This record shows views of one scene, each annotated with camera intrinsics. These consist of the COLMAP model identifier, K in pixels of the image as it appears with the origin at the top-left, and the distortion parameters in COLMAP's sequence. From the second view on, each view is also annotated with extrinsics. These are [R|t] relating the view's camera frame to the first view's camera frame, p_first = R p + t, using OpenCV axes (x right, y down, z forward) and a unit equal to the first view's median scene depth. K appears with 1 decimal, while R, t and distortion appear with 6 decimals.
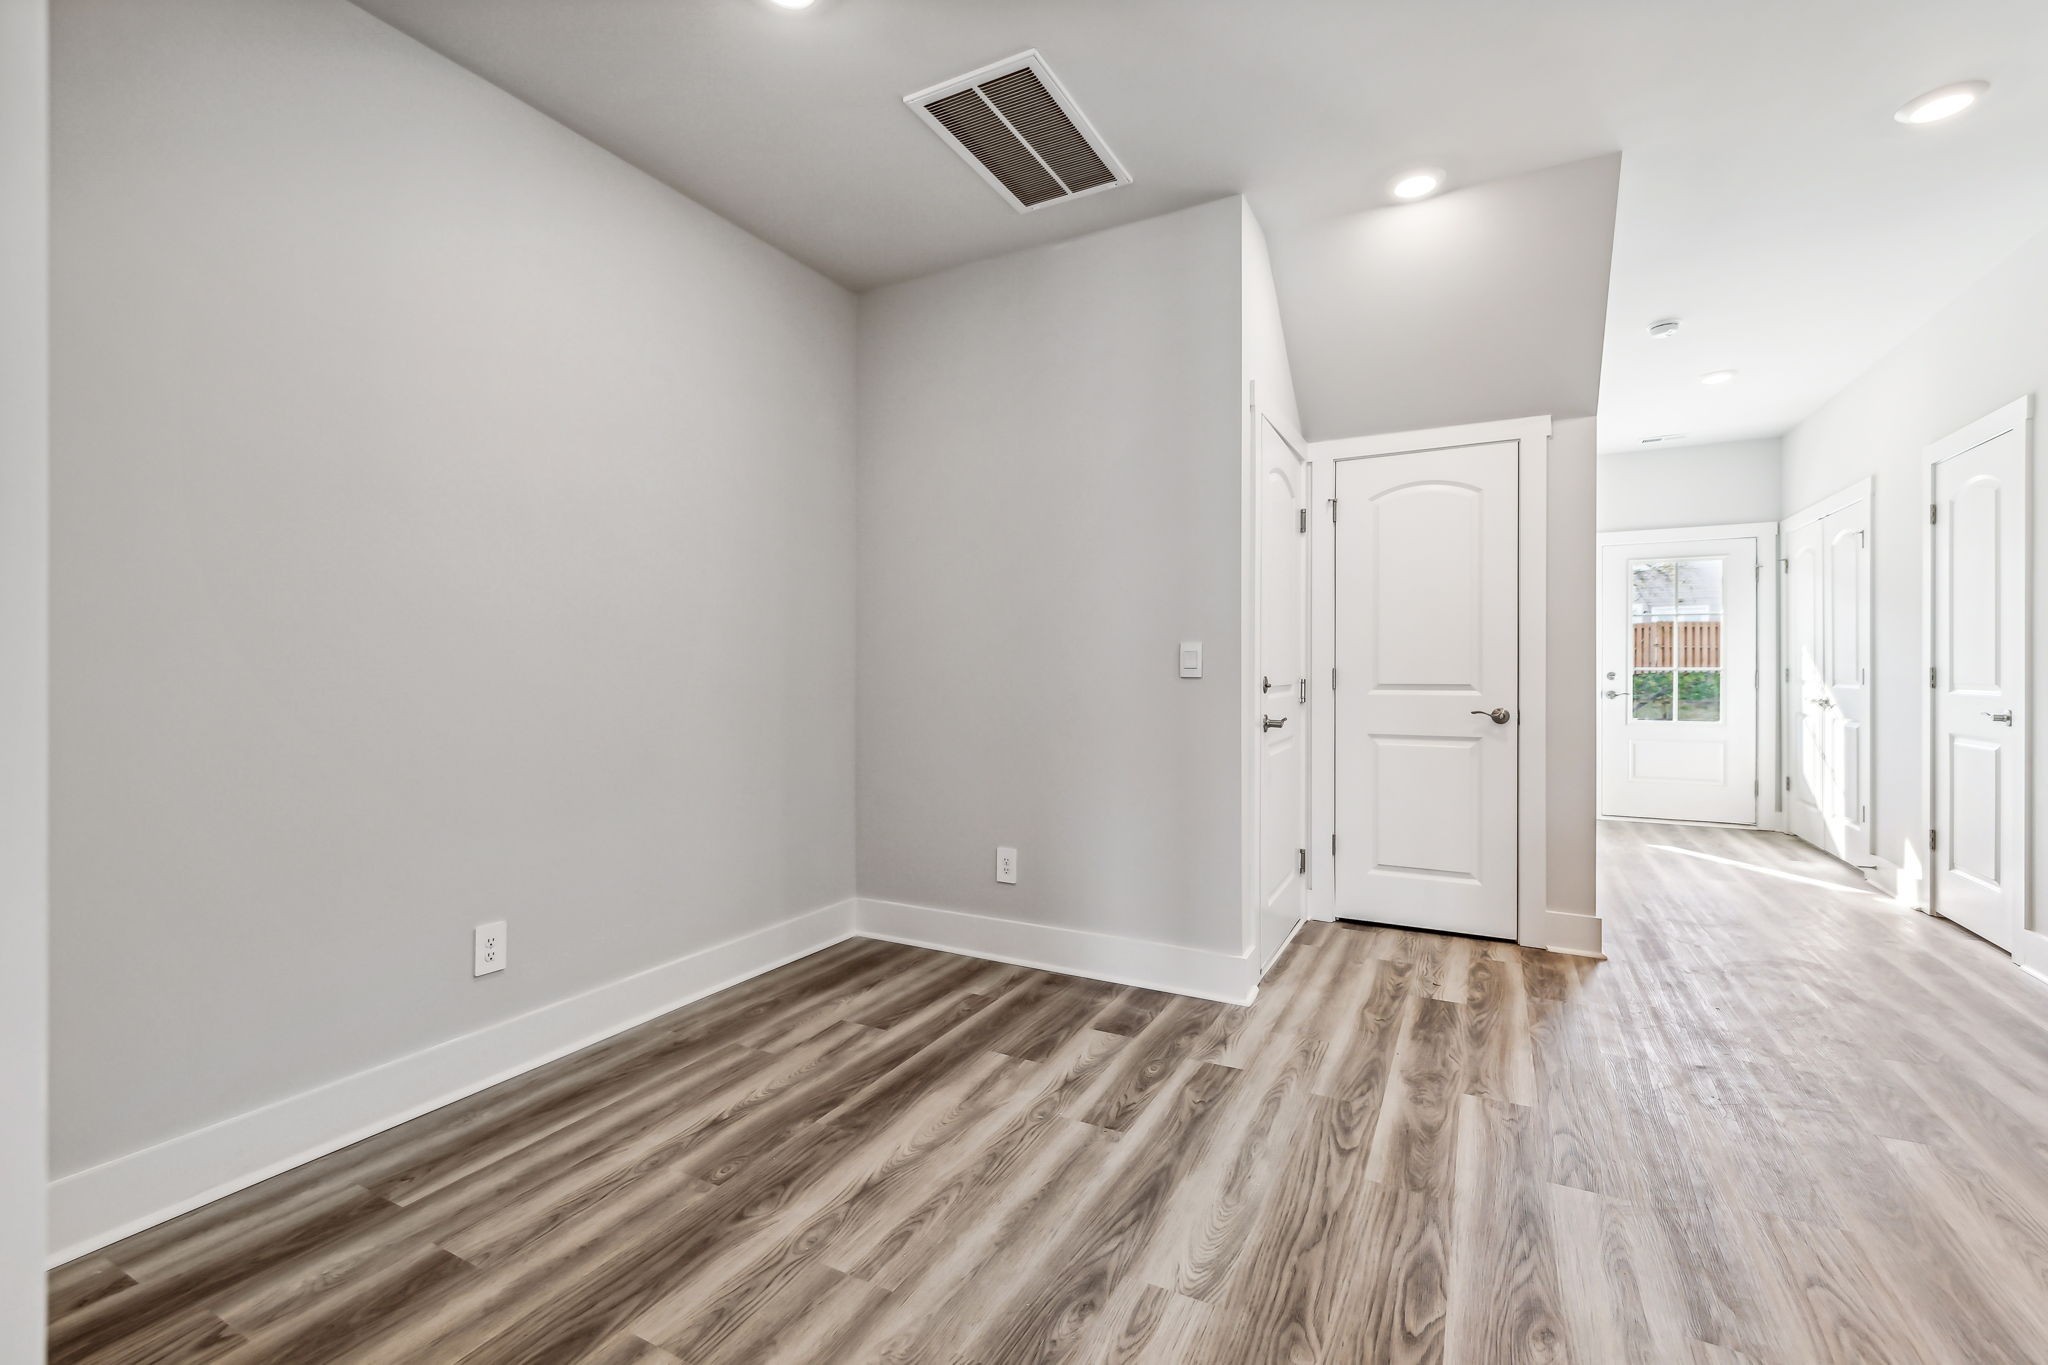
lens RADIAL K [[875.5, 0, 1025.2], [0, 875.5, 666.0], [0, 0, 1]] dist [0.000464, 0.000249]
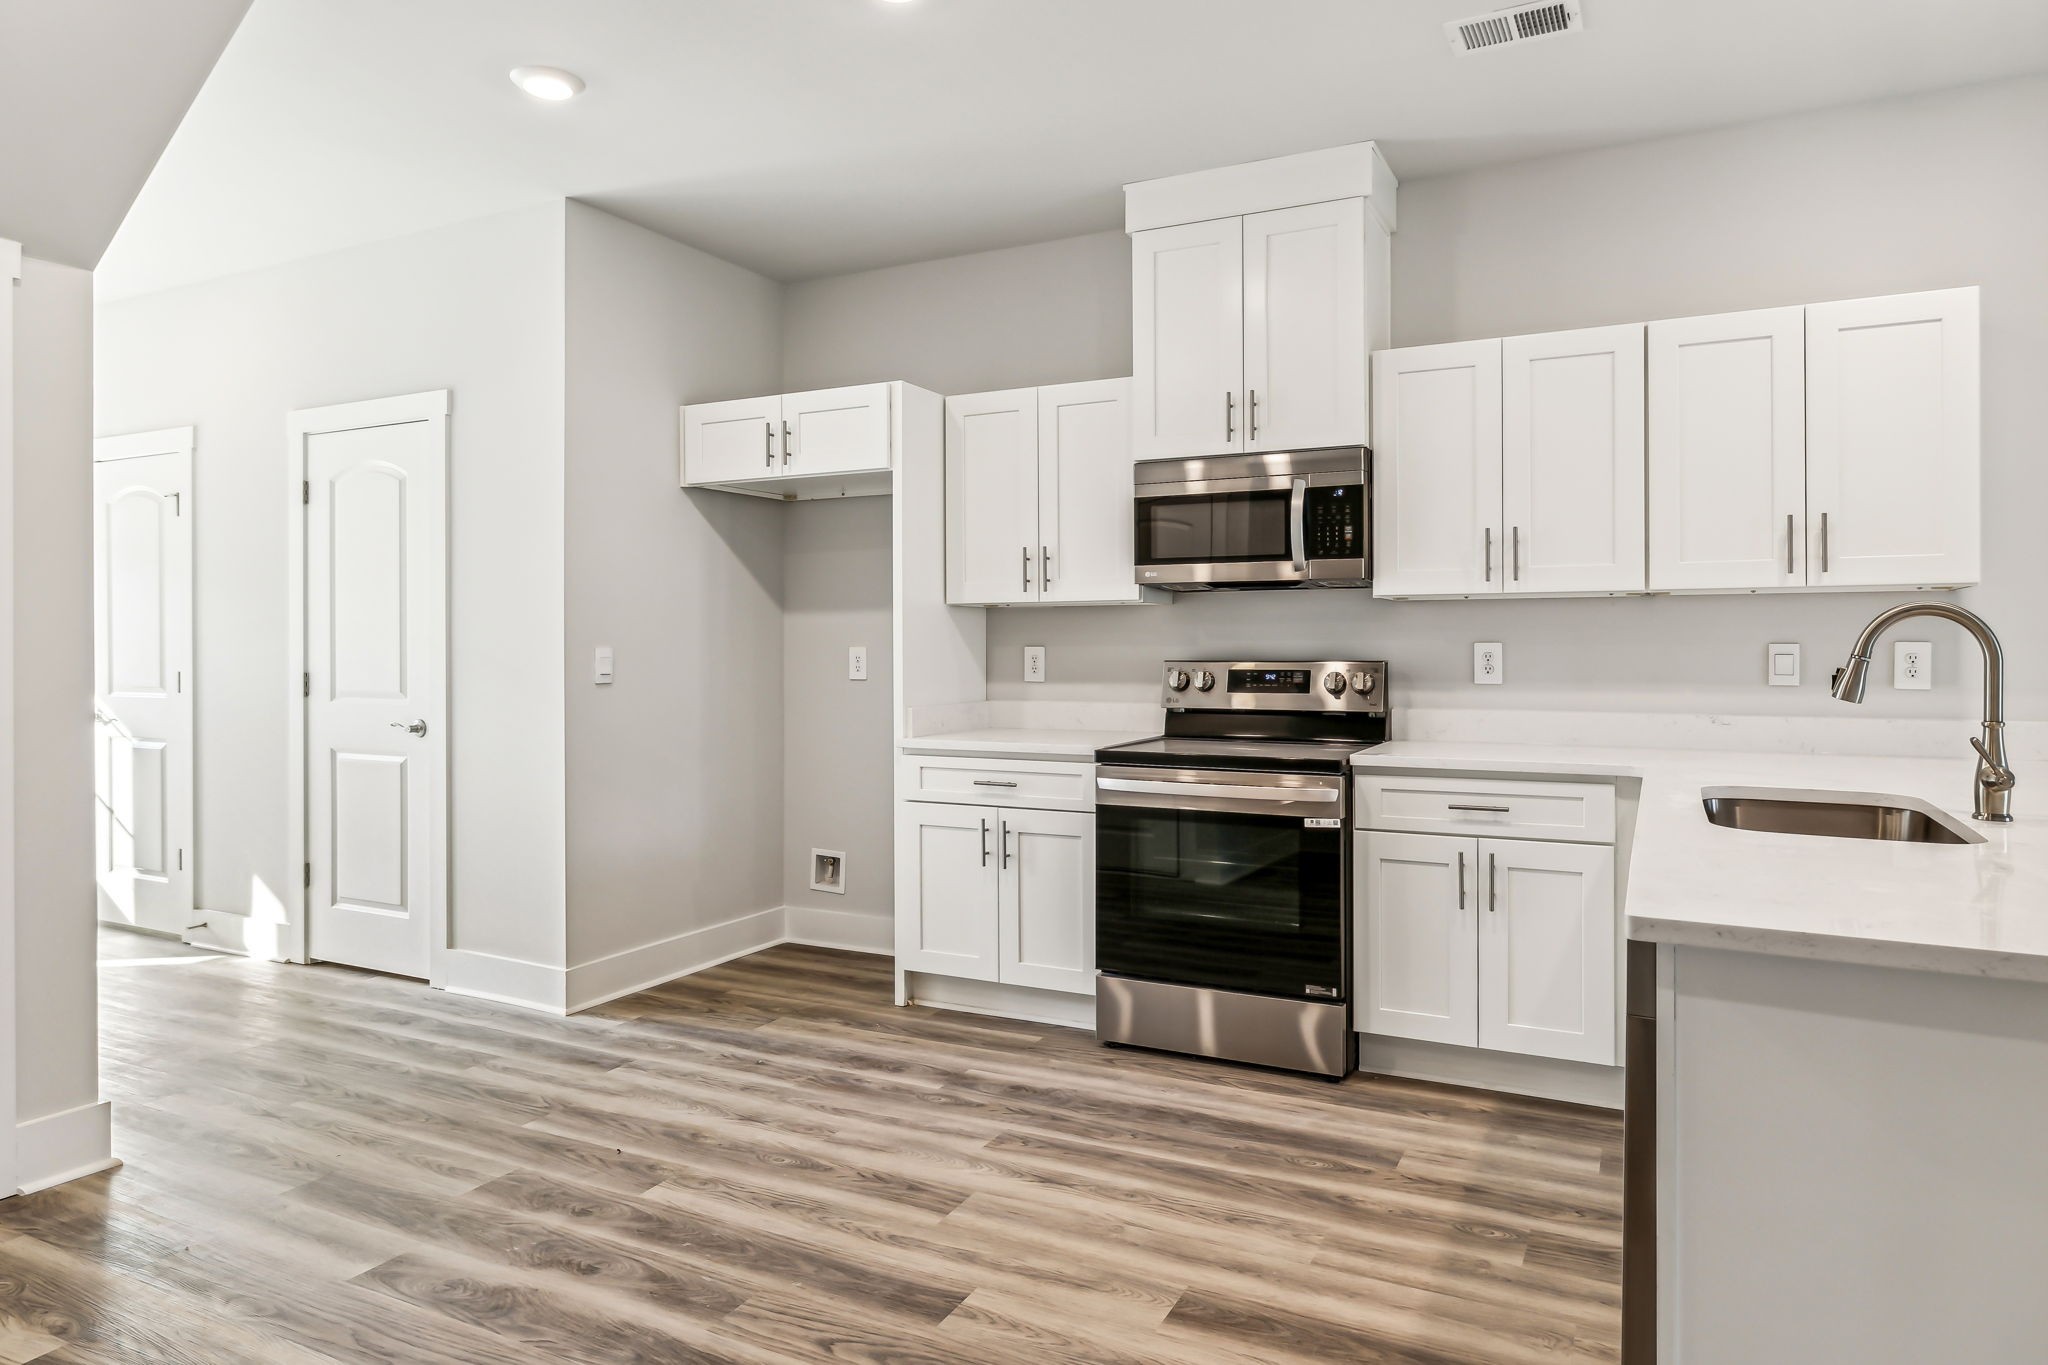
lens RADIAL K [[1243.6, 0, 1041.9], [0, 1243.6, 643.6], [0, 0, 1]] dist [-0.006049, 0.000392]
pose [[-0.022928, 0.002628, 0.999734, -0.320263], [-0.002580, 0.999993, -0.002688, -0.042867], [-0.999734, -0.002641, -0.022921, 0.544969]]
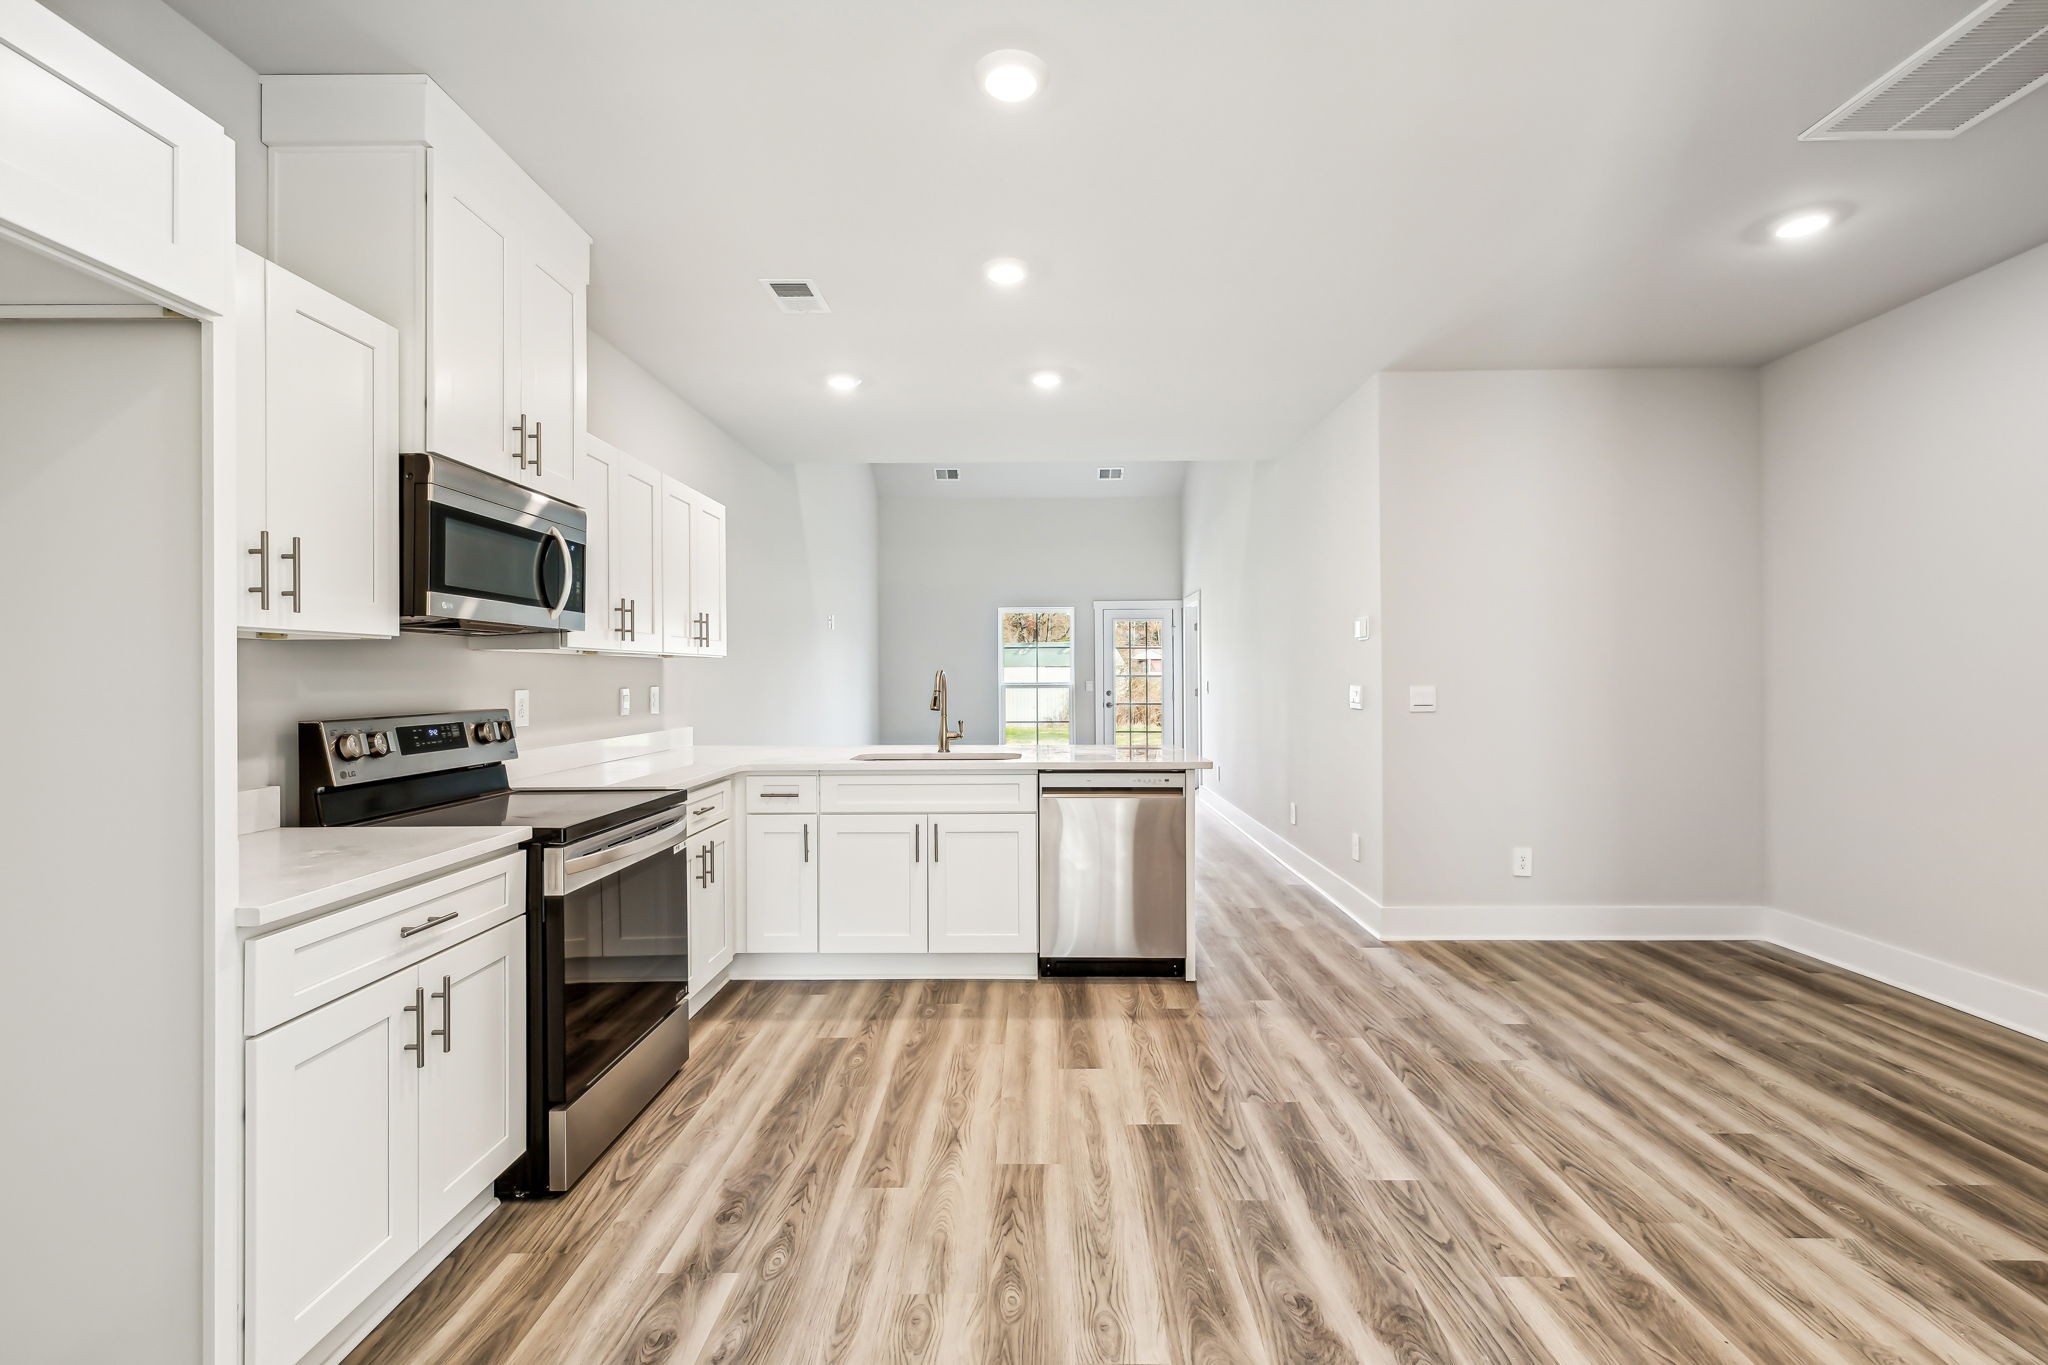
lens RADIAL K [[898.4, 0, 1016.0], [0, 898.4, 675.9], [0, 0, 1]] dist [0.001738, 0.000267]
pose [[-0.892770, 0.006937, -0.450460, 1.303692], [0.010011, 0.999940, -0.004443, -0.058620], [0.450402, -0.008477, -0.892785, 1.488757]]
